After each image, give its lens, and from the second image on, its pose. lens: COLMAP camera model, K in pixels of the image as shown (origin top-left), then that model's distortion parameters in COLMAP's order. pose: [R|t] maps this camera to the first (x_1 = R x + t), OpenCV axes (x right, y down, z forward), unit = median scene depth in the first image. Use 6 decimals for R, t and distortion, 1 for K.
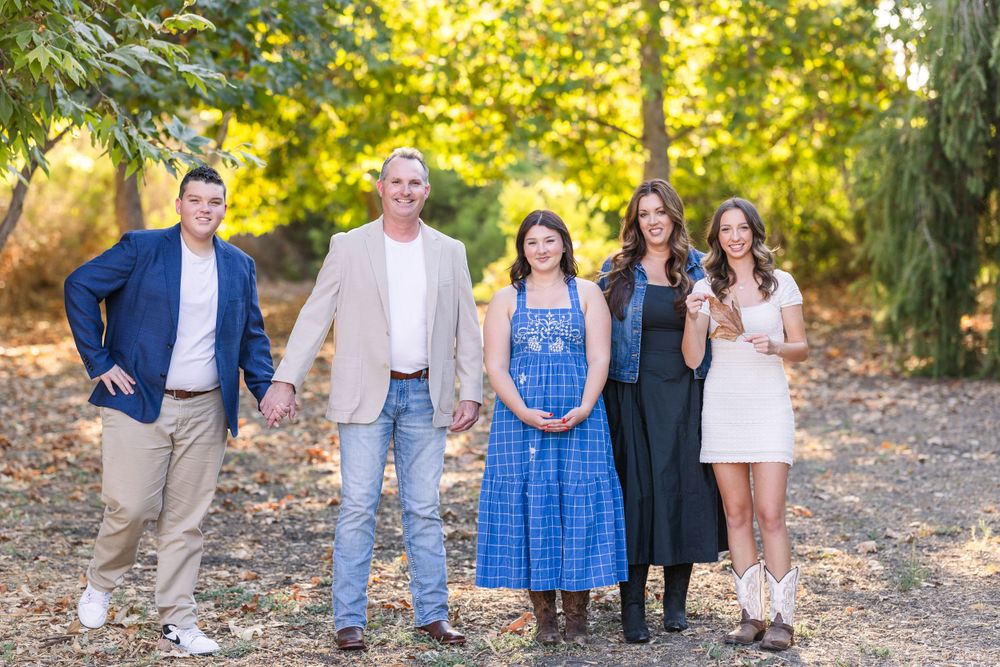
lens RADIAL K [[2544.4, 0, 501.6], [0, 2544.4, 332.0], [0, 0, 1]] dist [-0.159517, 0.000000]
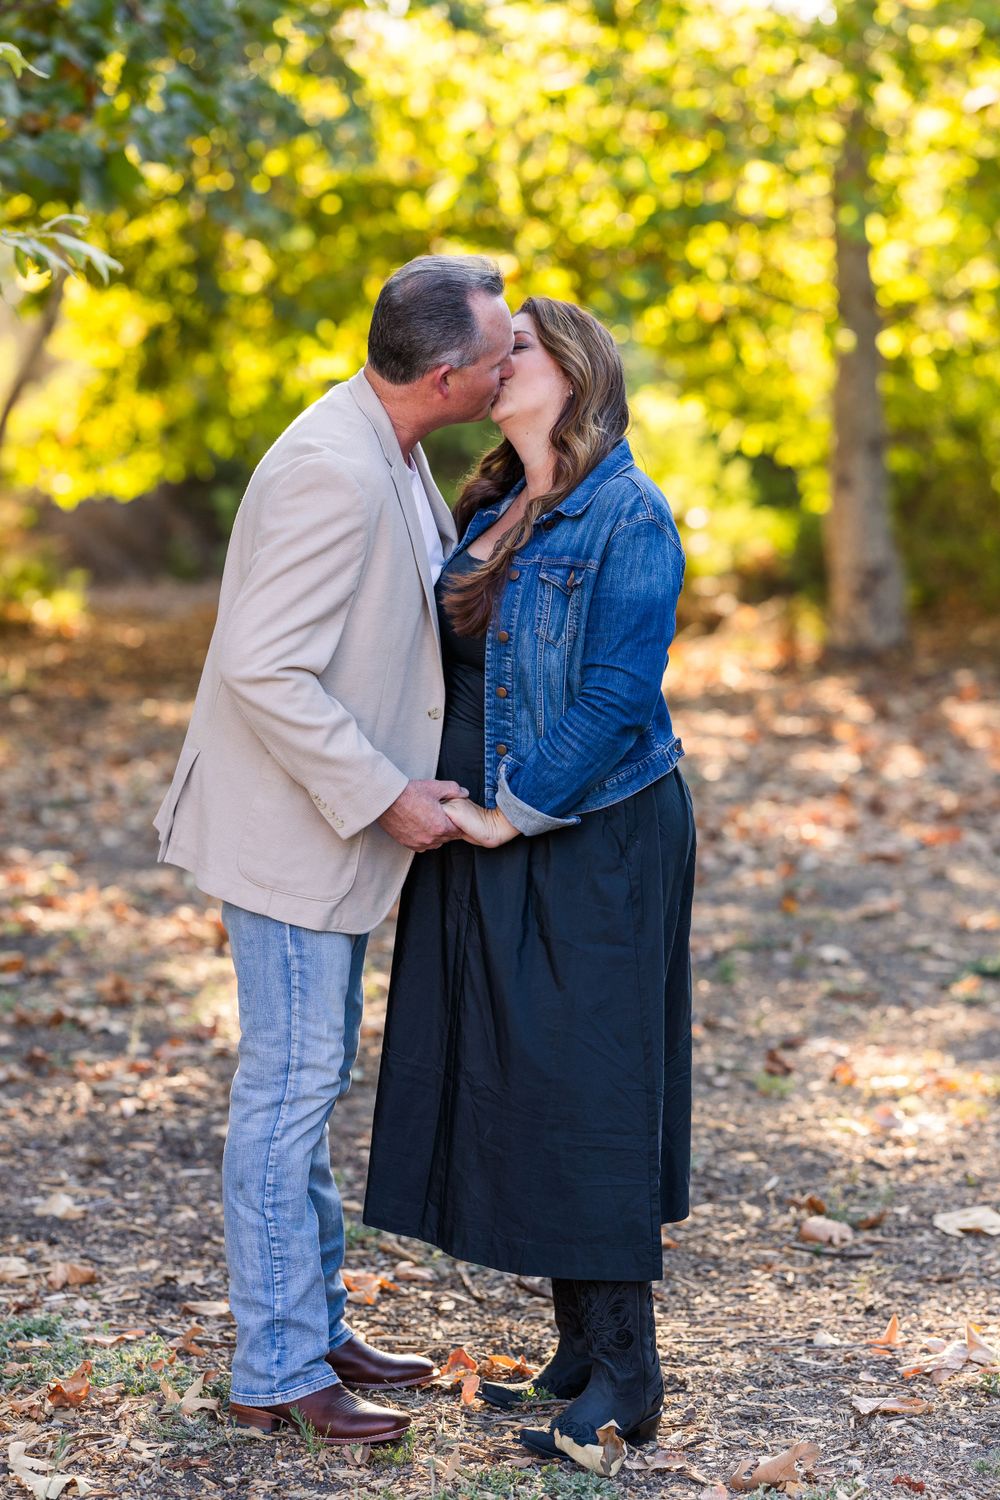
lens RADIAL K [[3816.6, 0, 495.3], [0, 3816.6, 743.0], [0, 0, 1]] dist [-0.159517, 0.000000]
pose [[0.999997, 0.001843, -0.001714, -0.023343], [-0.001811, 0.999821, 0.018841, -0.000745], [0.001748, -0.018838, 0.999821, 0.295308]]
